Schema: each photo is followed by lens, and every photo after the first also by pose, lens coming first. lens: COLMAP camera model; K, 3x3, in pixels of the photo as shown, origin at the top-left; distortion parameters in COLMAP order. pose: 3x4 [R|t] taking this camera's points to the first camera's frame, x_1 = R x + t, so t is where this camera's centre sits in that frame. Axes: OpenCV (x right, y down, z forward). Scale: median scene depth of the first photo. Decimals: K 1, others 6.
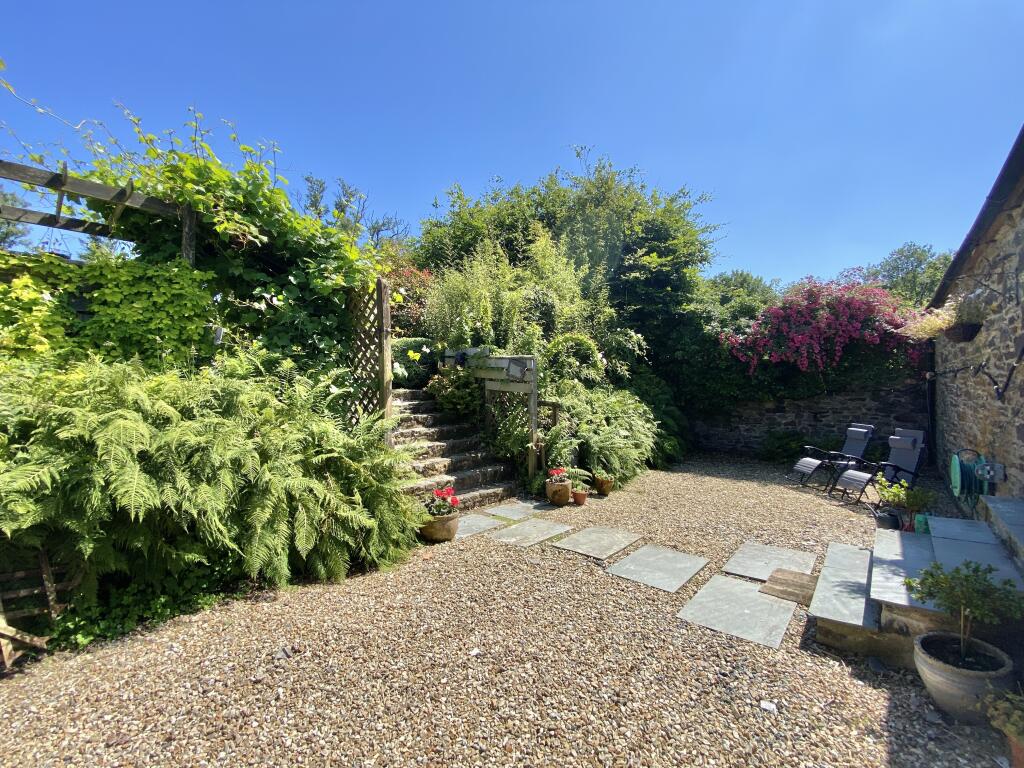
lens RADIAL K [[416.1, 0, 515.3], [0, 416.1, 385.2], [0, 0, 1]] dist [0.019176, -0.019305]
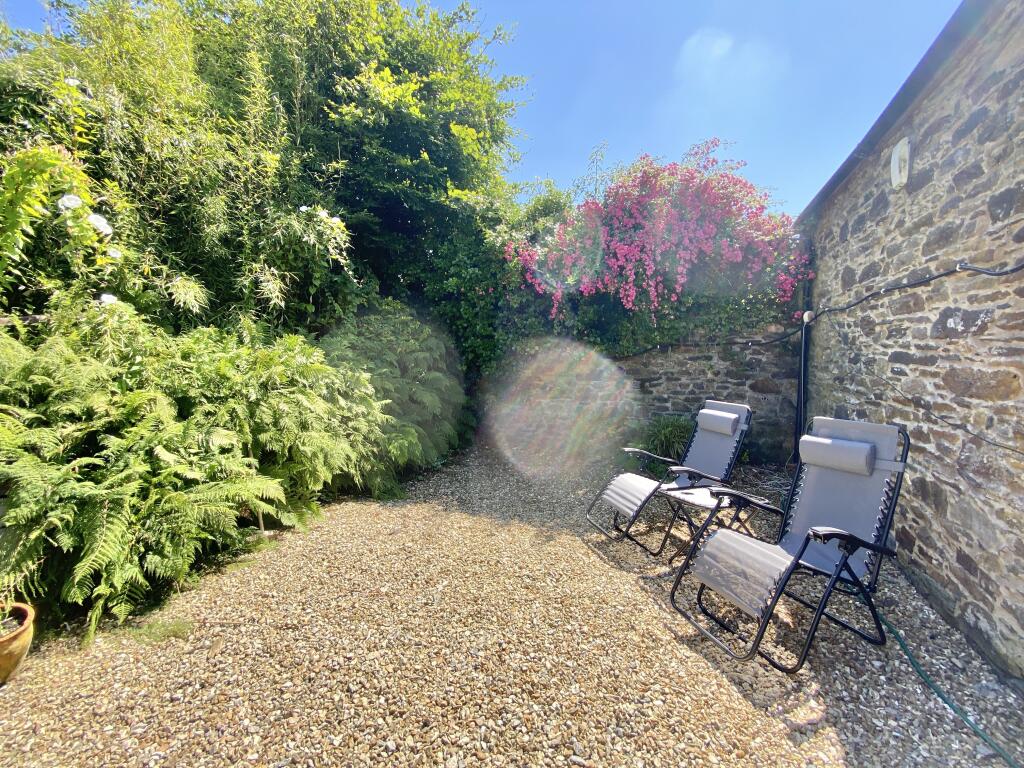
lens RADIAL K [[416.1, 0, 515.3], [0, 416.1, 385.2], [0, 0, 1]] dist [0.019176, -0.019305]
pose [[0.946254, -0.012924, 0.323166, 0.339665], [-0.010836, 0.997374, 0.071614, 0.031875], [-0.323243, -0.071266, 0.943629, 0.480275]]
